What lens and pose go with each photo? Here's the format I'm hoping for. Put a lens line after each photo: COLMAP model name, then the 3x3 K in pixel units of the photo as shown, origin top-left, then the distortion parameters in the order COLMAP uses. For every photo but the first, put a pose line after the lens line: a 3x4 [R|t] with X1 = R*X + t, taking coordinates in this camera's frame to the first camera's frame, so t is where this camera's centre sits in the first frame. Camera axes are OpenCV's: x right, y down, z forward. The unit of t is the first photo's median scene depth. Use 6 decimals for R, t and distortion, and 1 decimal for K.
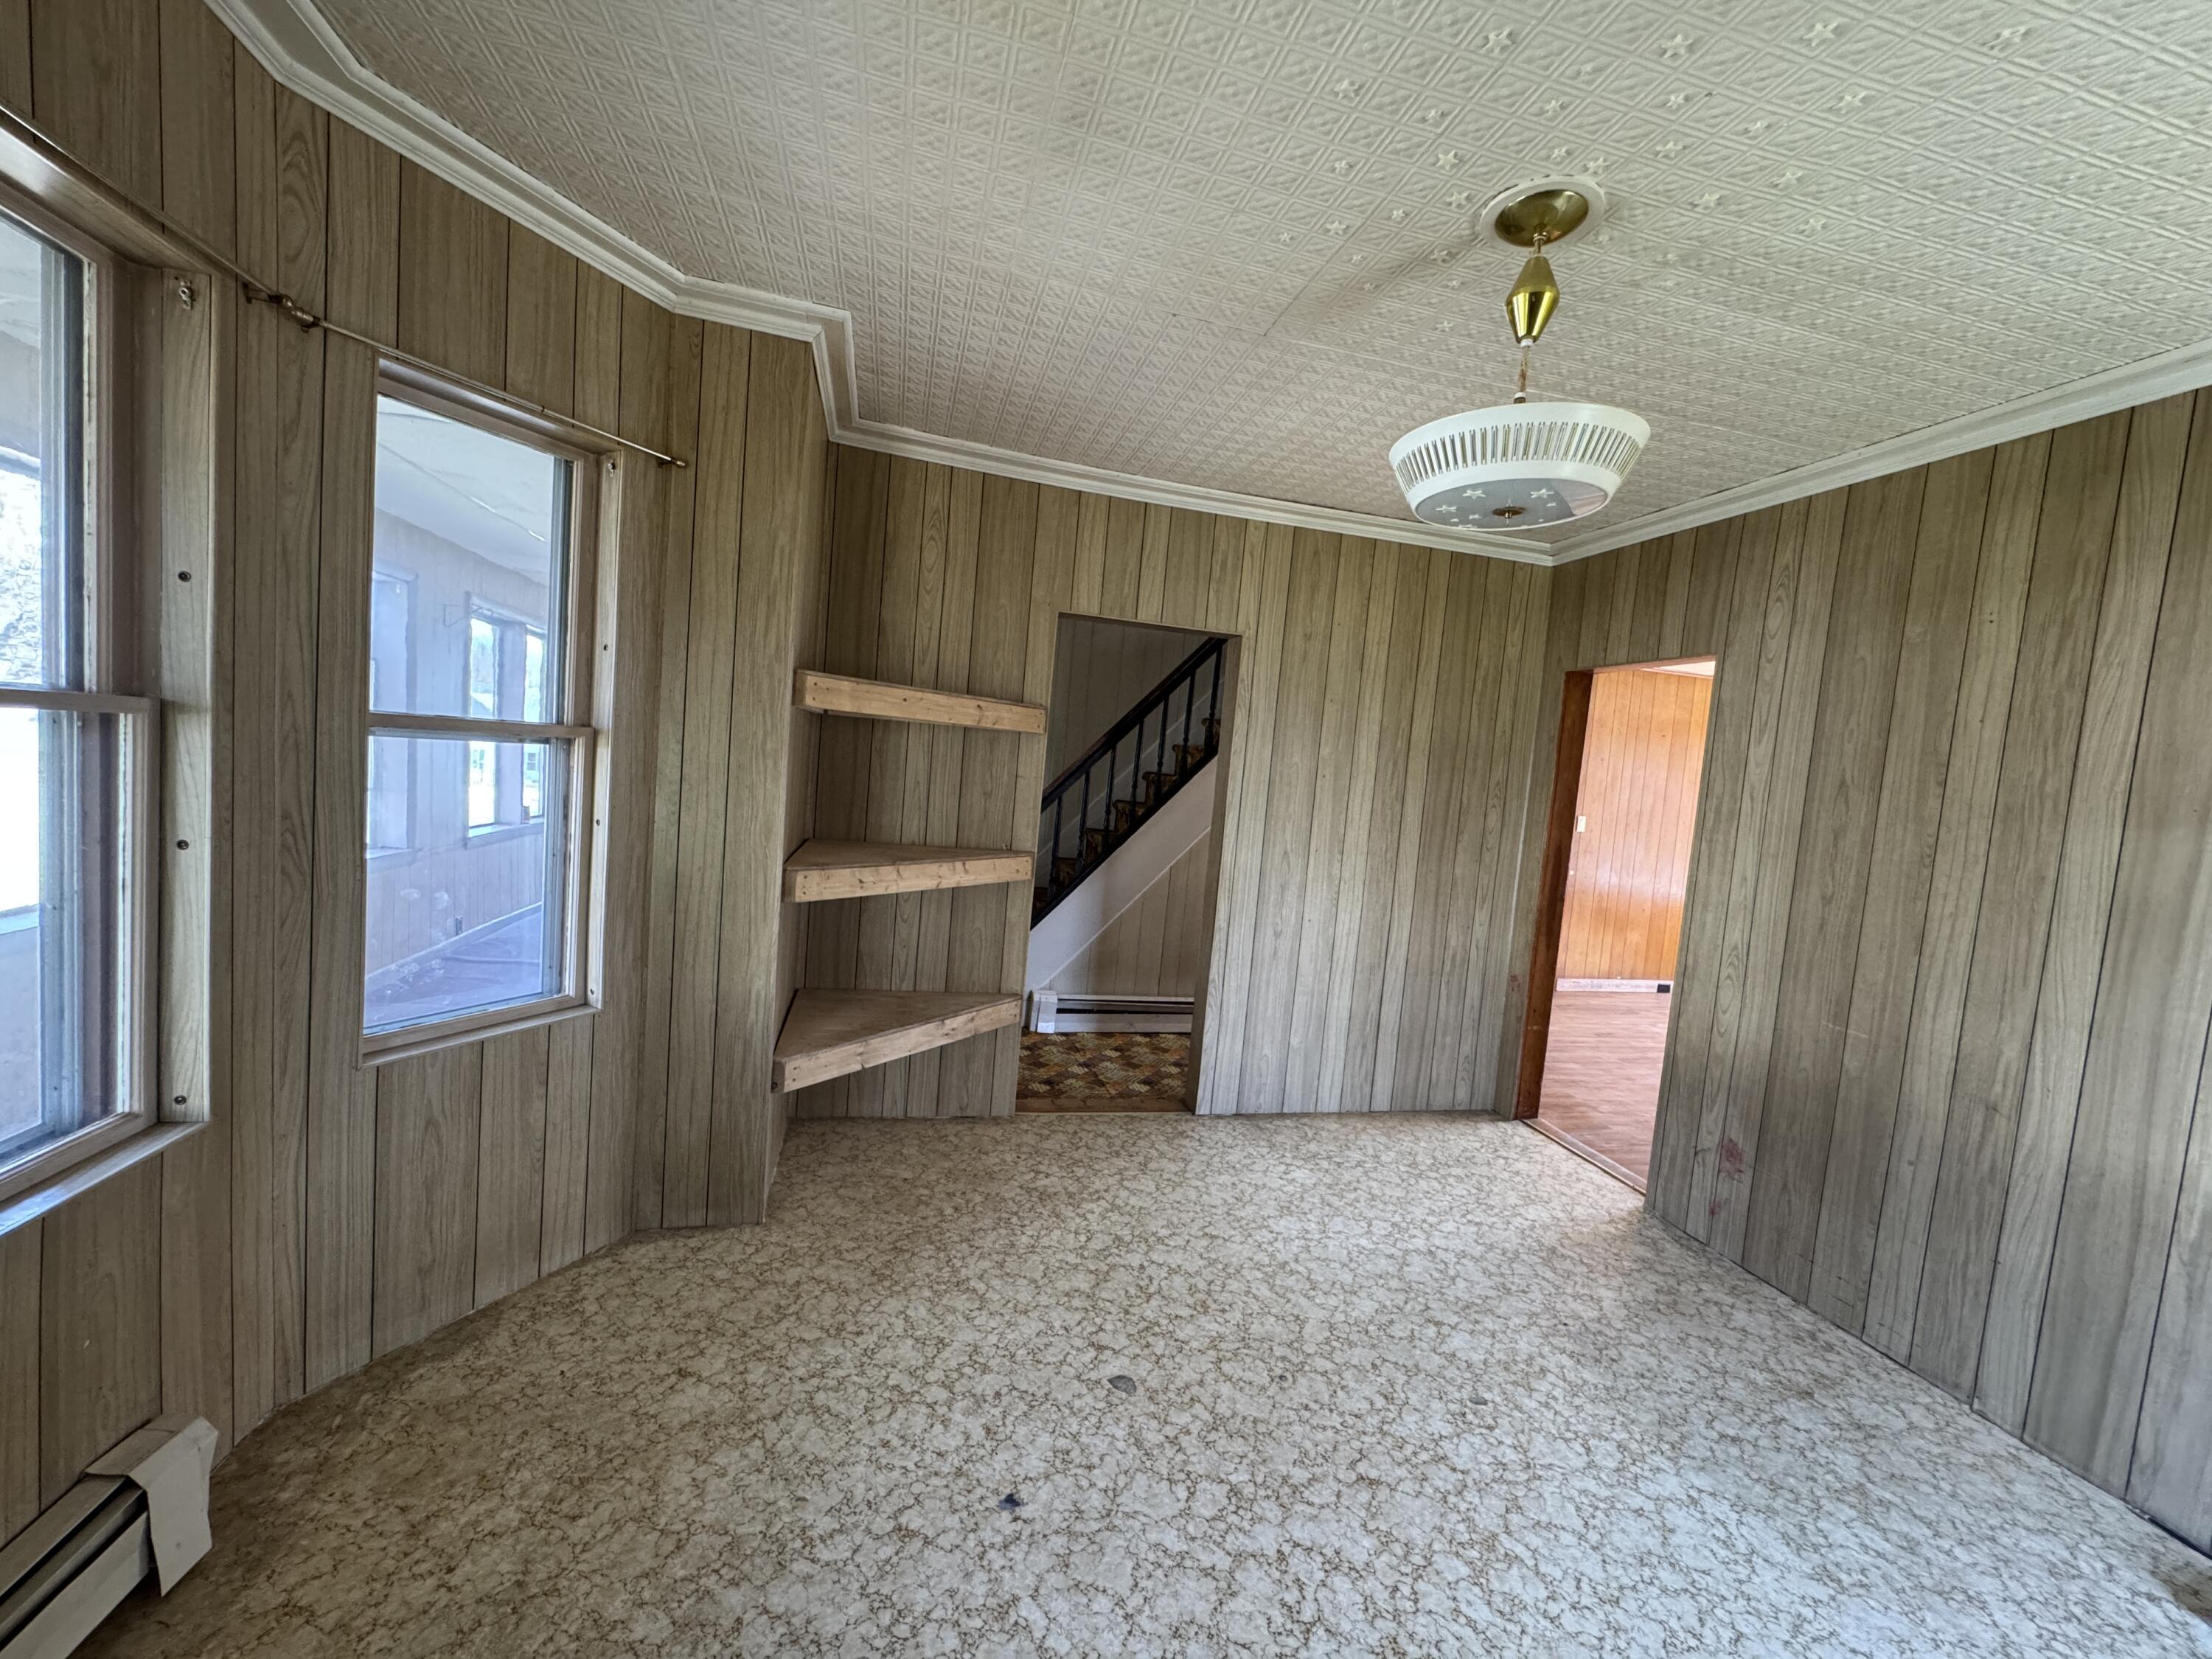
lens RADIAL K [[887.7, 0, 1110.6], [0, 887.7, 824.6], [0, 0, 1]] dist [0.010619, -0.001316]
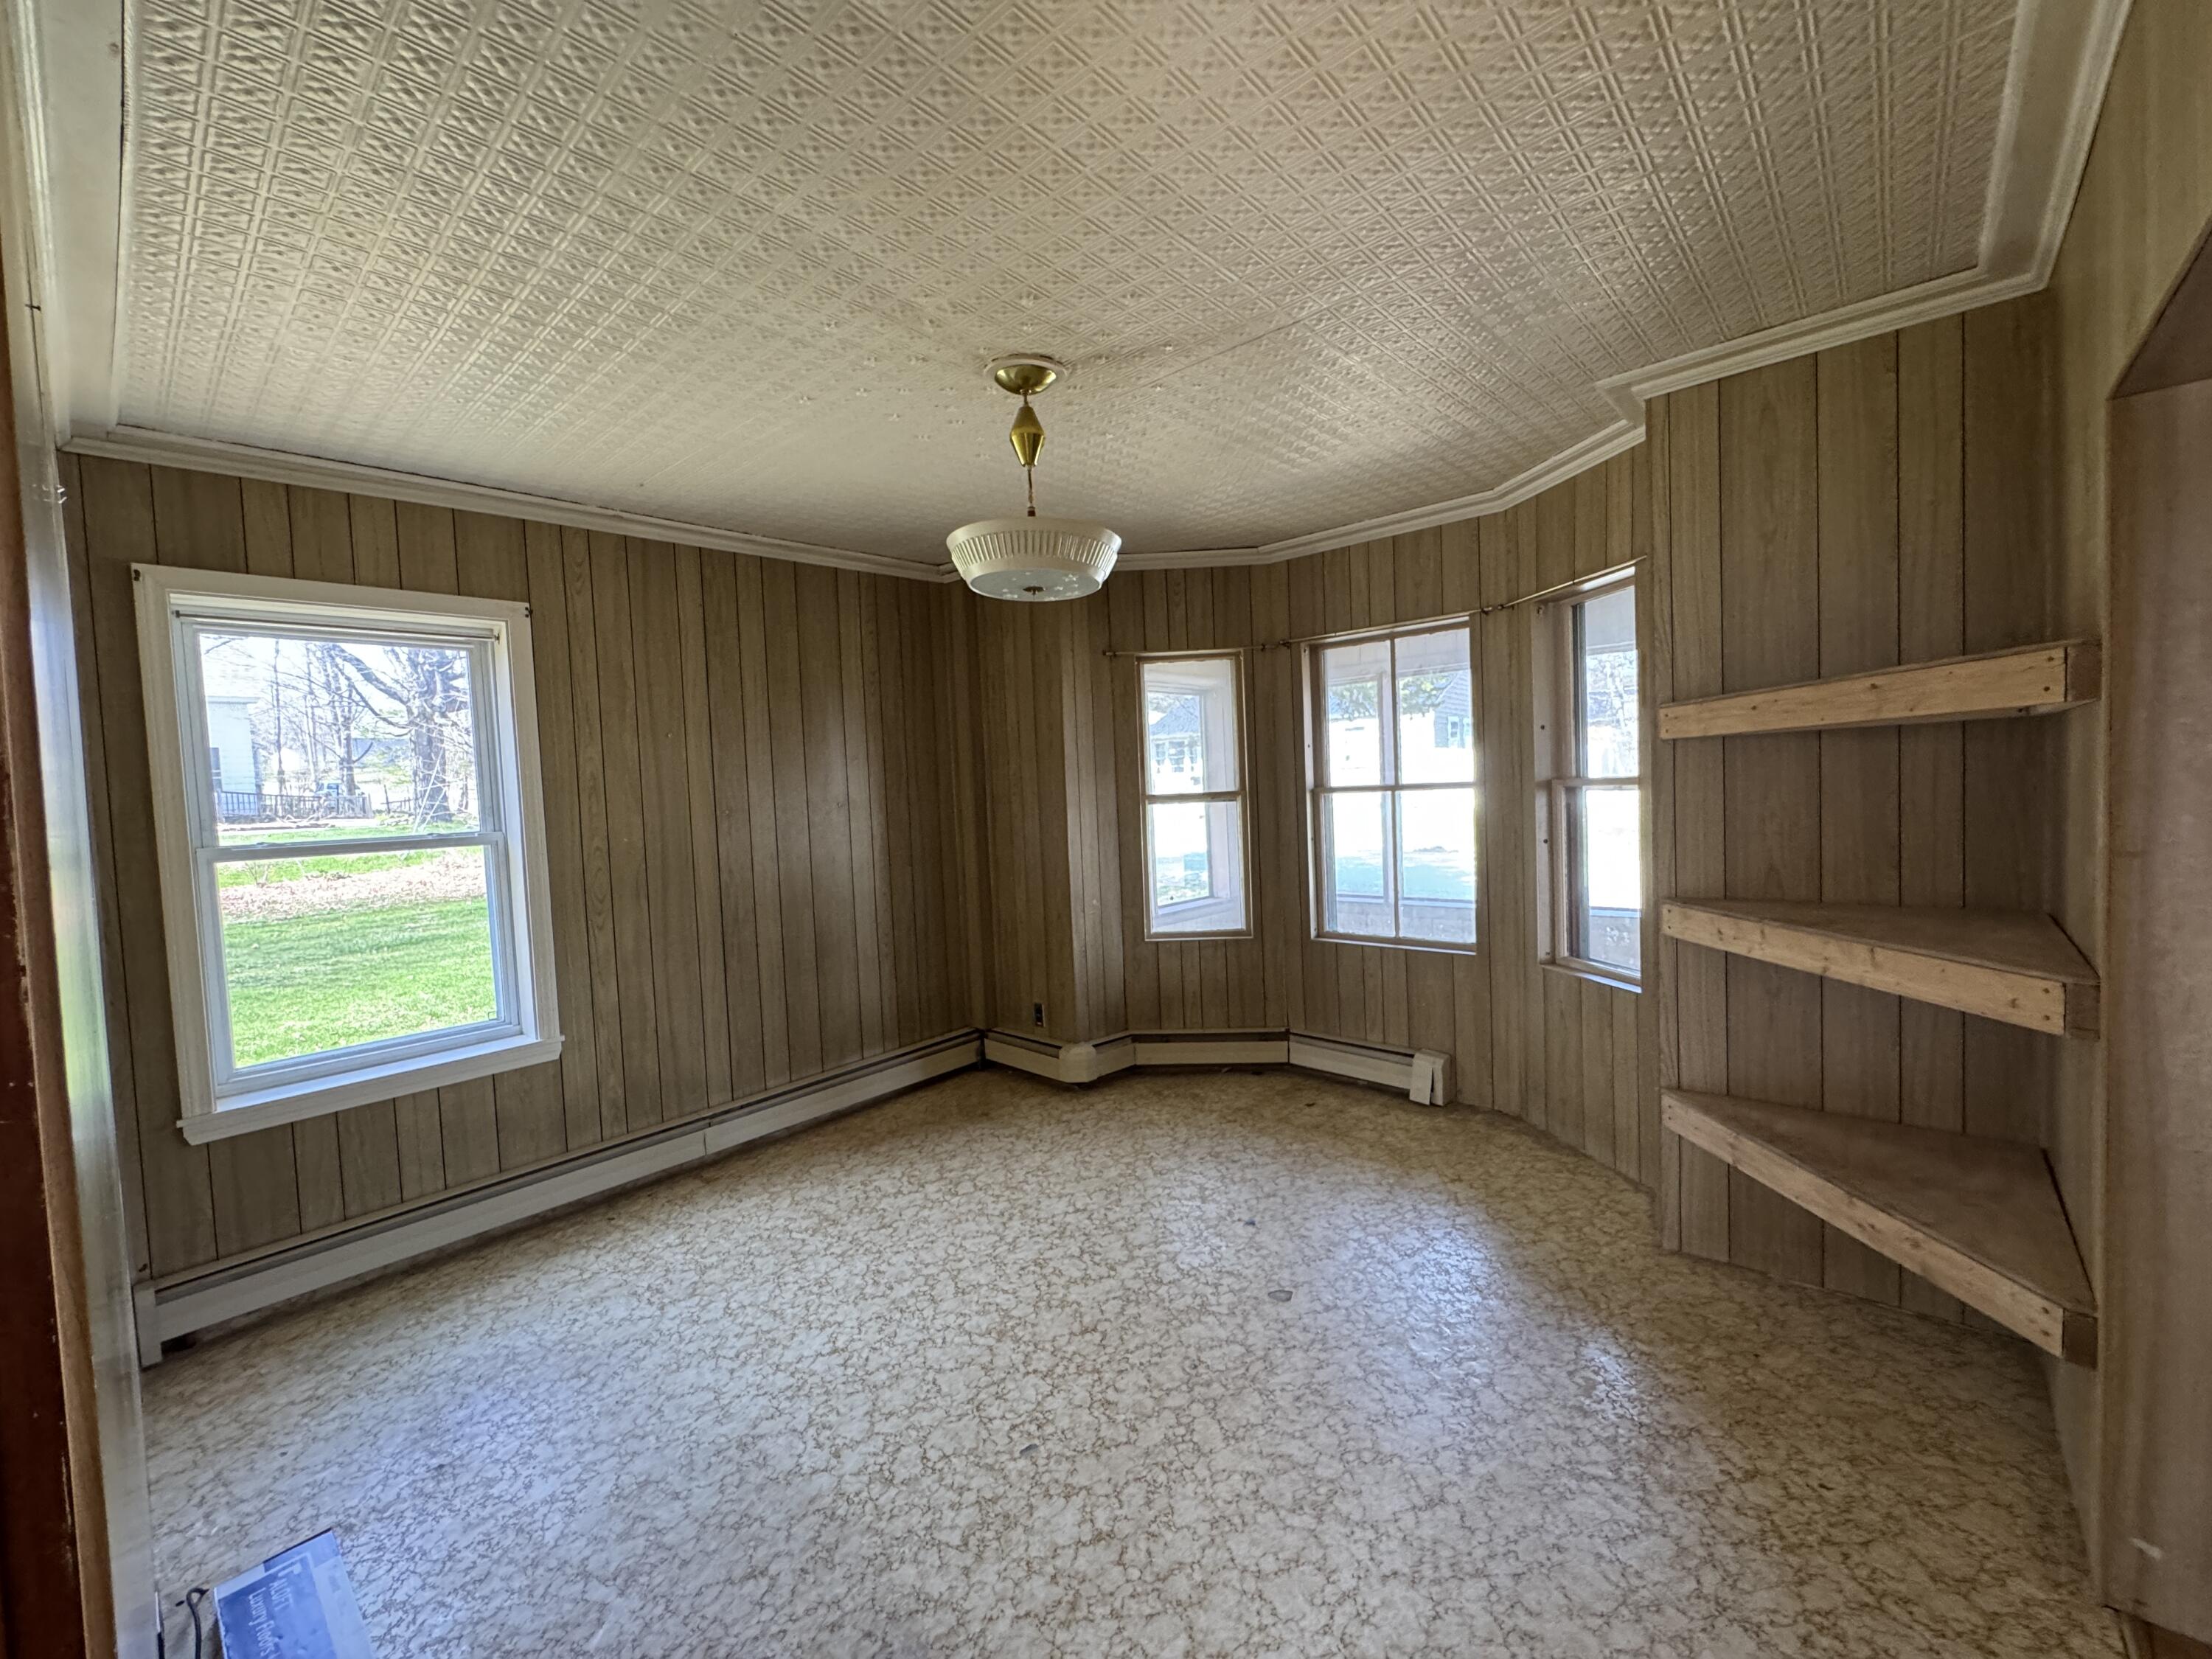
lens RADIAL K [[887.7, 0, 1101.8], [0, 887.7, 831.4], [0, 0, 1]] dist [0.010619, -0.001316]
pose [[-0.823391, -0.023579, -0.566985, 0.954306], [-0.066239, 0.996300, 0.054762, -0.054820], [0.563596, 0.082647, -0.821906, 1.877227]]
